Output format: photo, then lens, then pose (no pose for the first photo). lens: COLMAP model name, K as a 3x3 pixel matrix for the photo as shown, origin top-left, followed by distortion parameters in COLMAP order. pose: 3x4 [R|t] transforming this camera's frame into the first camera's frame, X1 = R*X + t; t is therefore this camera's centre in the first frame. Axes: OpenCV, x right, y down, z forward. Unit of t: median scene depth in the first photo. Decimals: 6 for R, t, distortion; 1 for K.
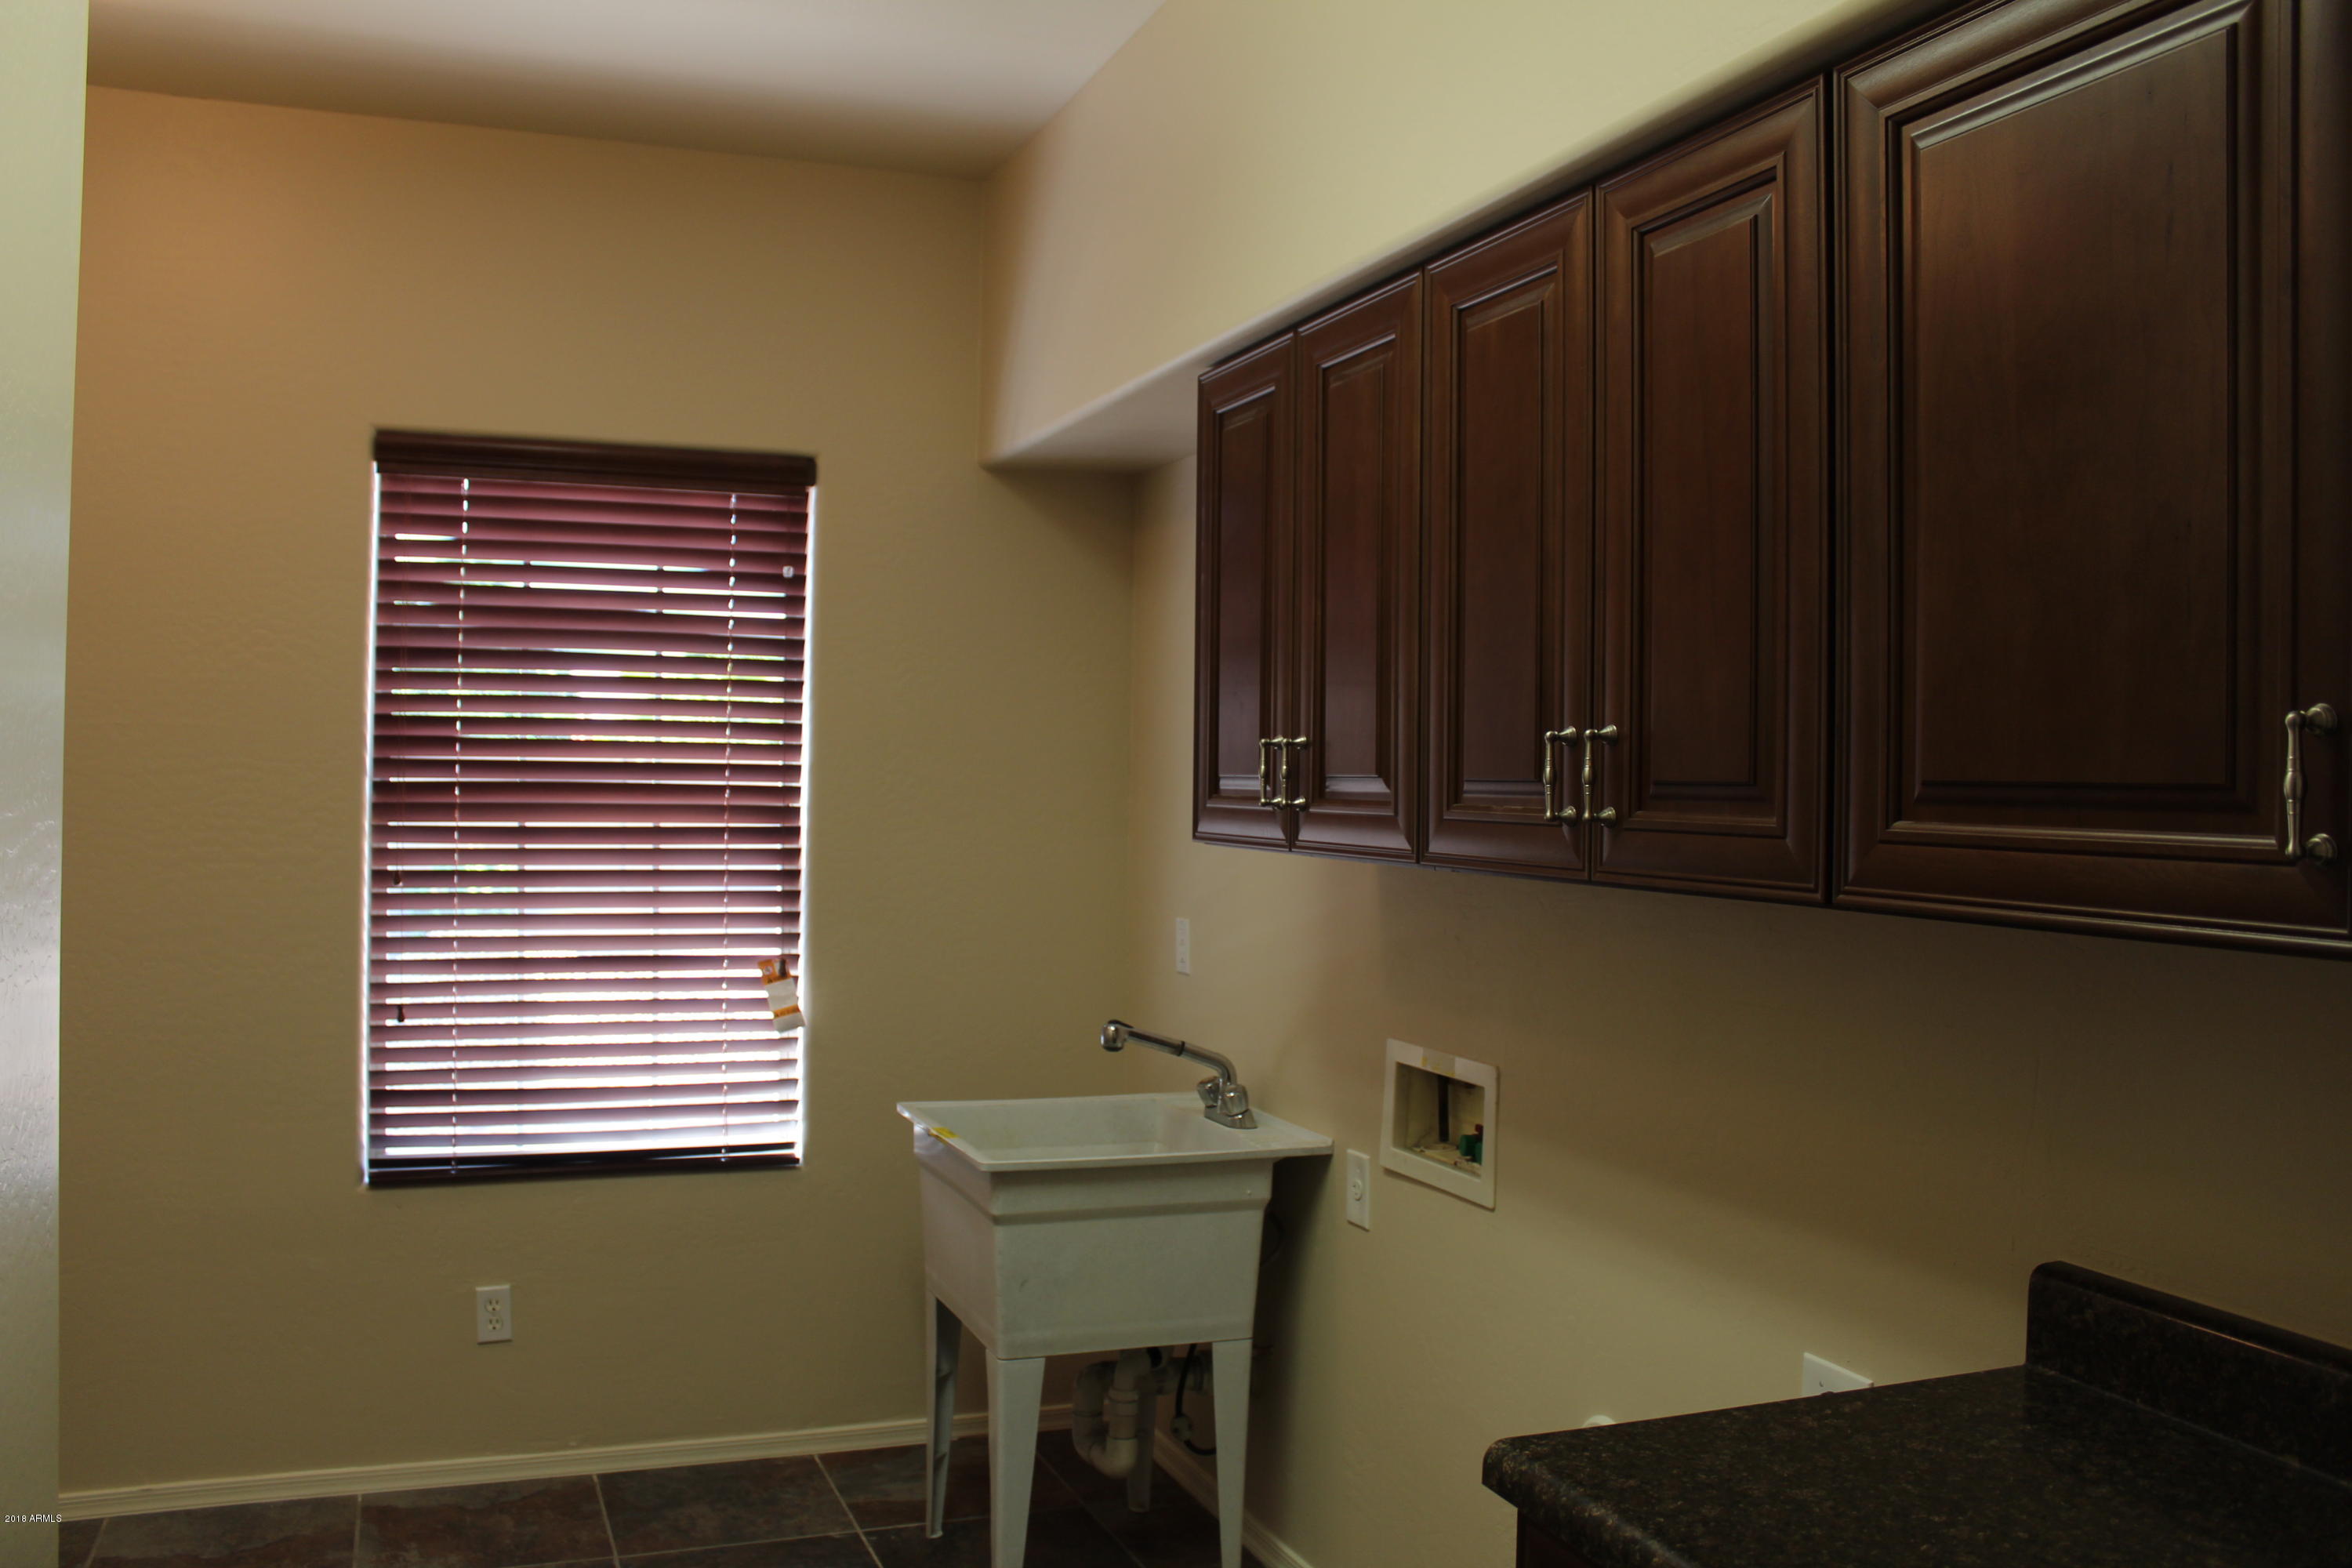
lens RADIAL K [[1958.0, 0, 1146.6], [0, 1958.0, 777.3], [0, 0, 1]] dist [-0.163800, 0.146807]
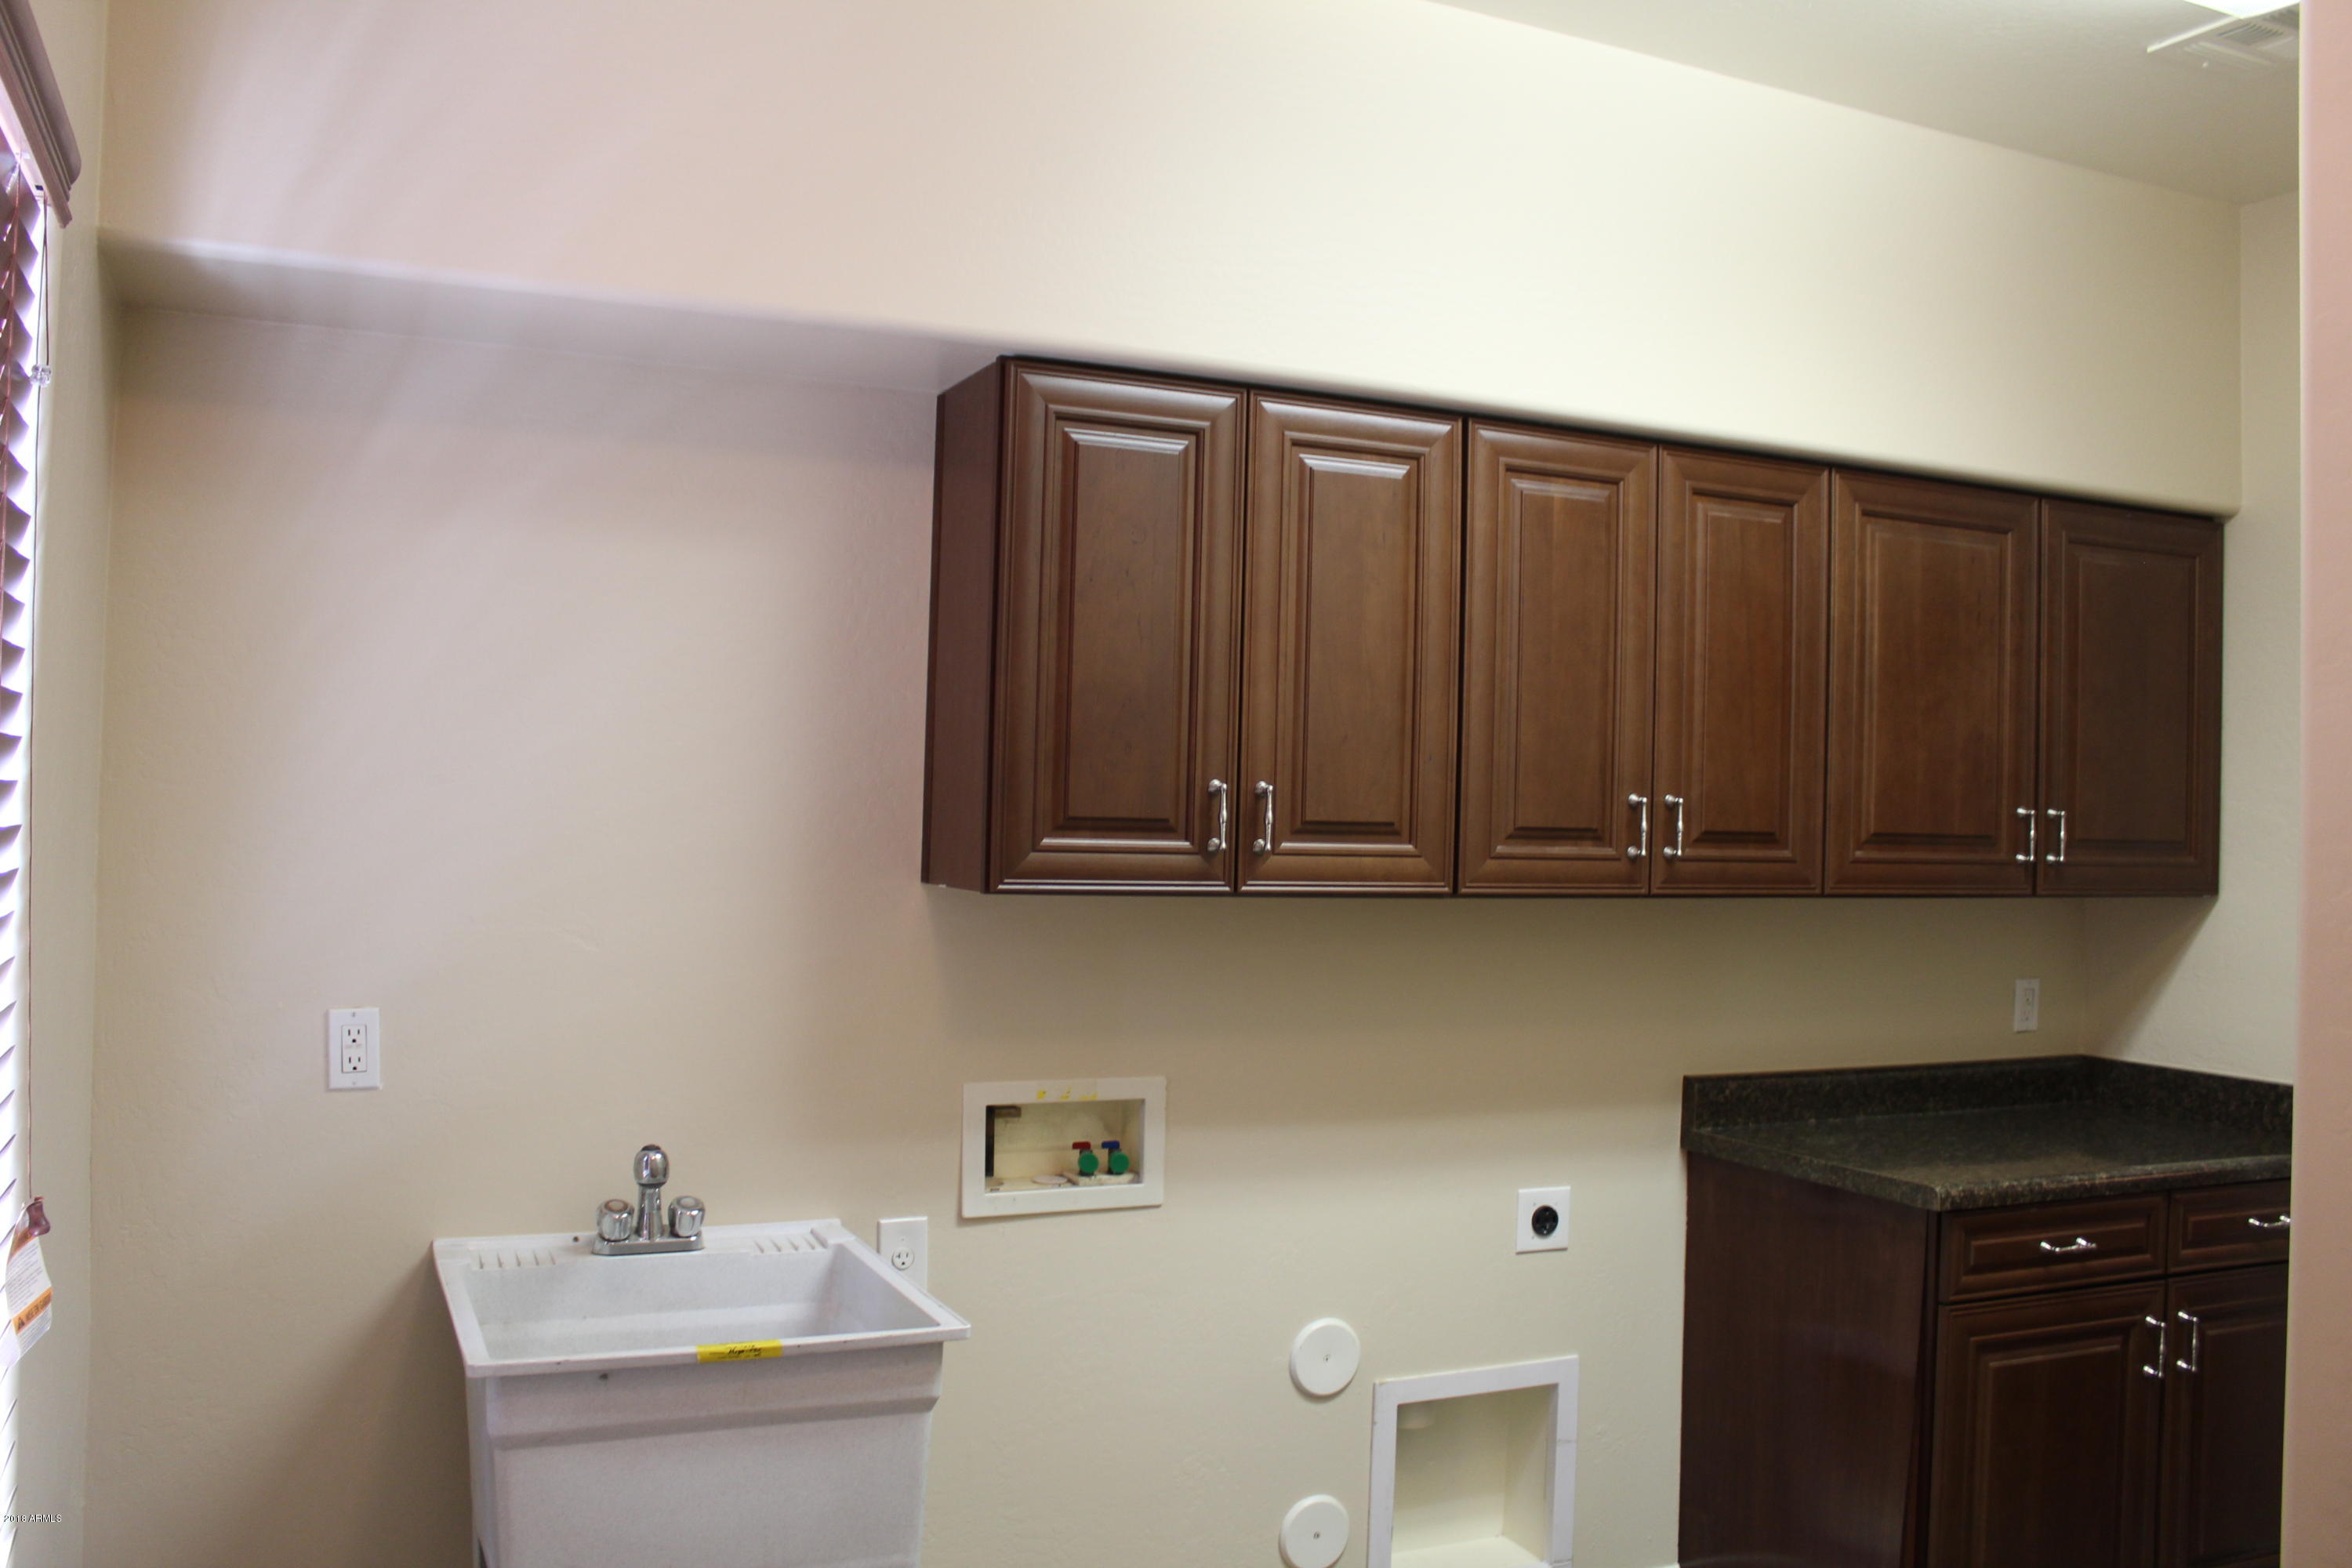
lens RADIAL K [[1958.0, 0, 1146.6], [0, 1958.0, 777.3], [0, 0, 1]] dist [-0.163800, 0.146807]
pose [[-0.081147, -0.004977, 0.996690, -0.919193], [-0.033206, 0.999446, 0.002288, -0.021547], [-0.996149, -0.032910, -0.081267, 1.108408]]
